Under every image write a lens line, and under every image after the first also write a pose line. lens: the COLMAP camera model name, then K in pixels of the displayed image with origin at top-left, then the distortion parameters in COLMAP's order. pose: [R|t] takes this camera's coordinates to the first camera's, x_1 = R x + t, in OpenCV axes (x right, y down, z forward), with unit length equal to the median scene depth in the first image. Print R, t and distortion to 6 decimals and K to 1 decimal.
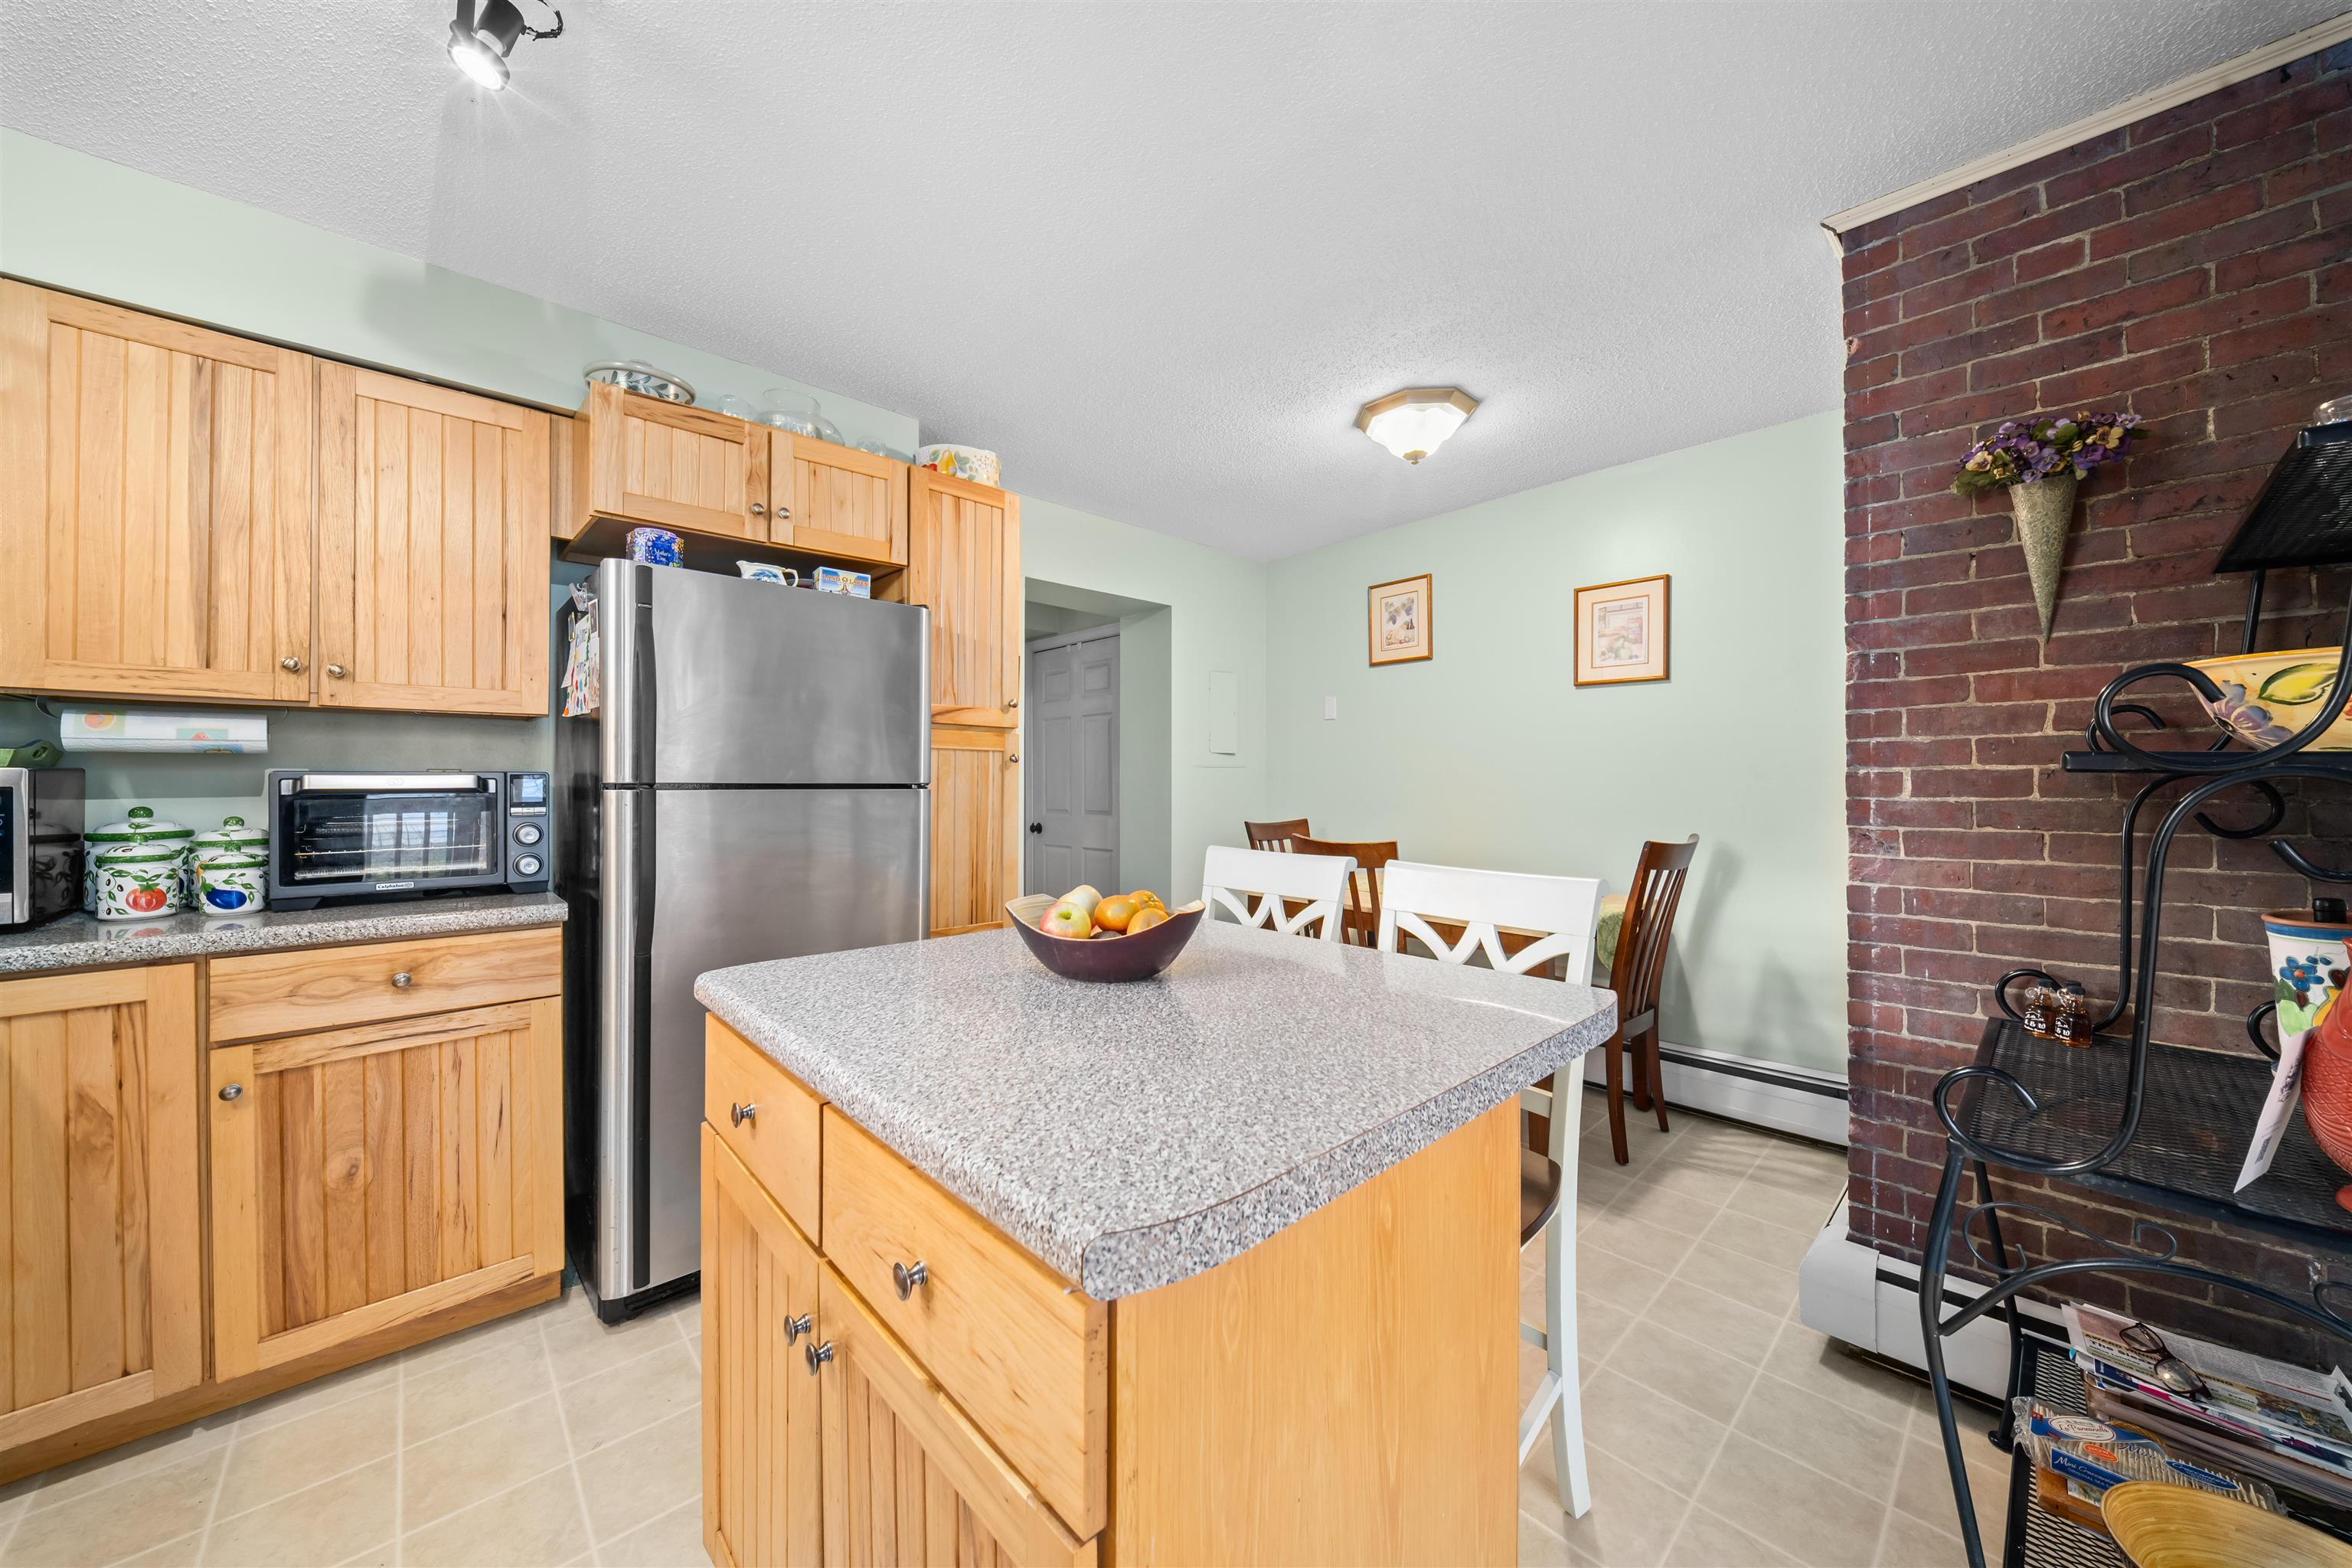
lens RADIAL K [[825.3, 0, 1184.7], [0, 825.3, 784.0], [0, 0, 1]] dist [-0.002623, -0.000303]
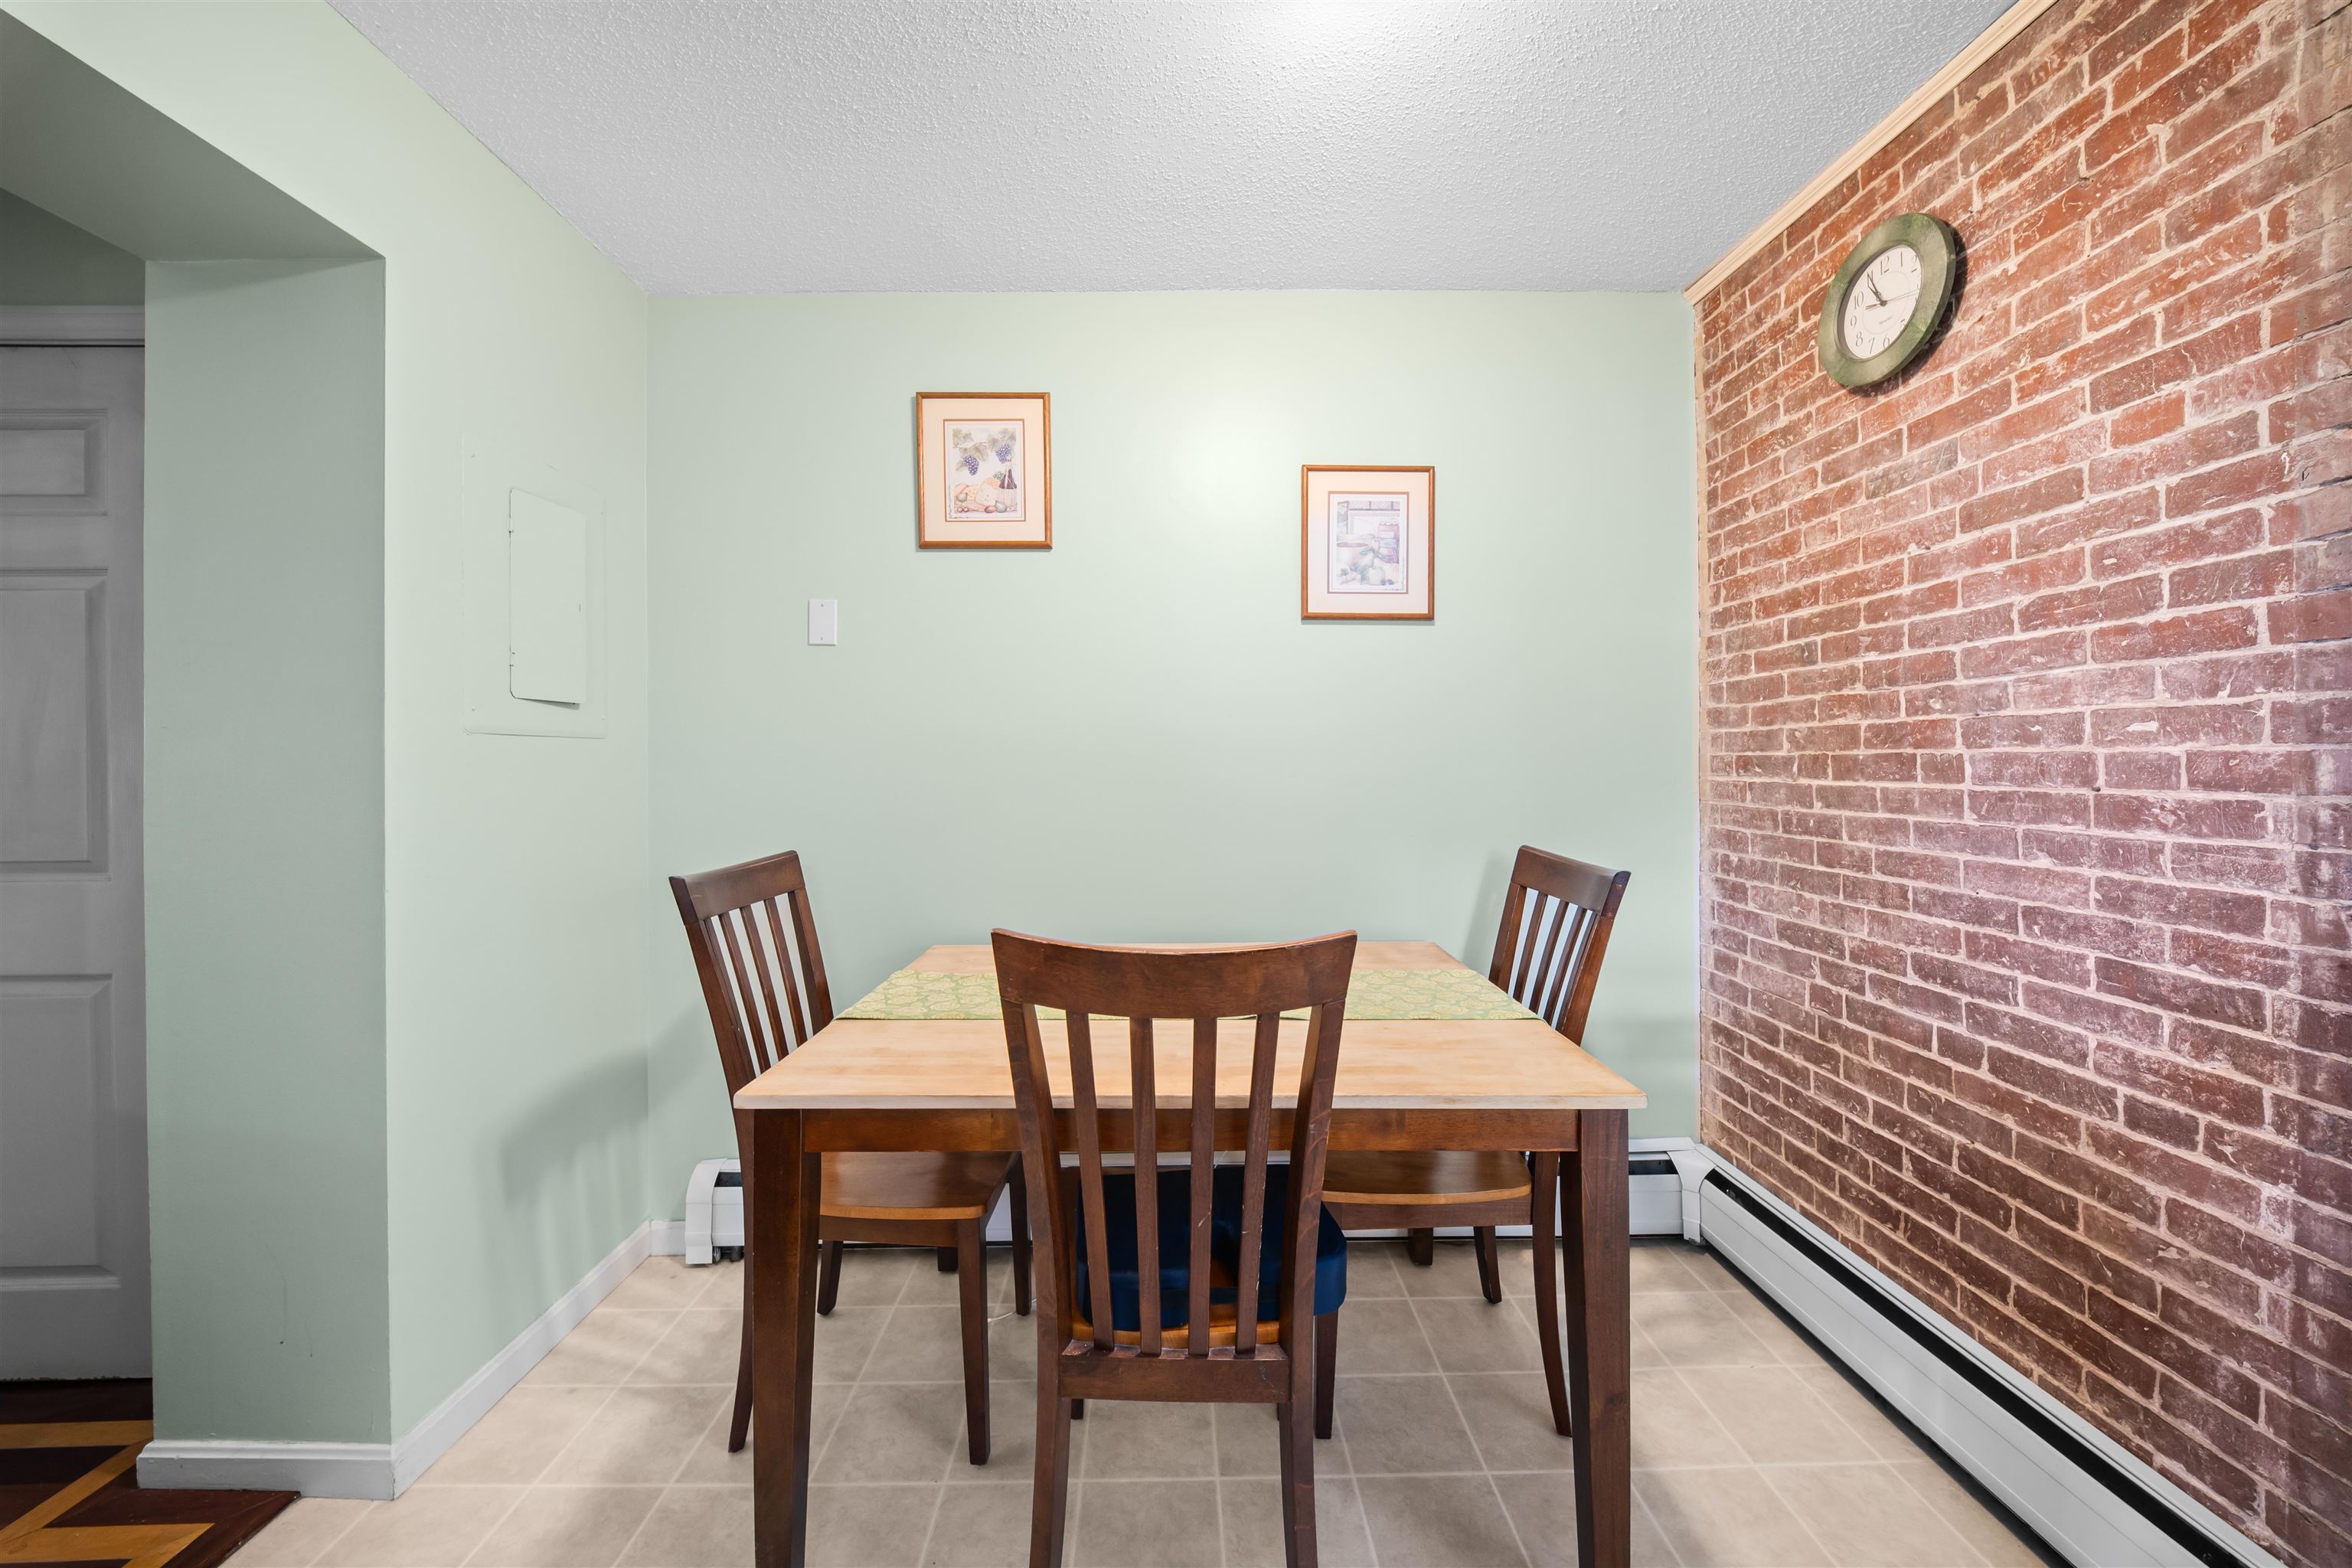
lens RADIAL K [[825.3, 0, 1168.6], [0, 825.3, 764.4], [0, 0, 1]] dist [-0.002623, -0.000303]
pose [[0.669632, -0.004302, 0.742681, -0.057344], [0.006090, 0.999981, 0.000301, -0.006732], [-0.742668, 0.004322, 0.669646, 0.561352]]
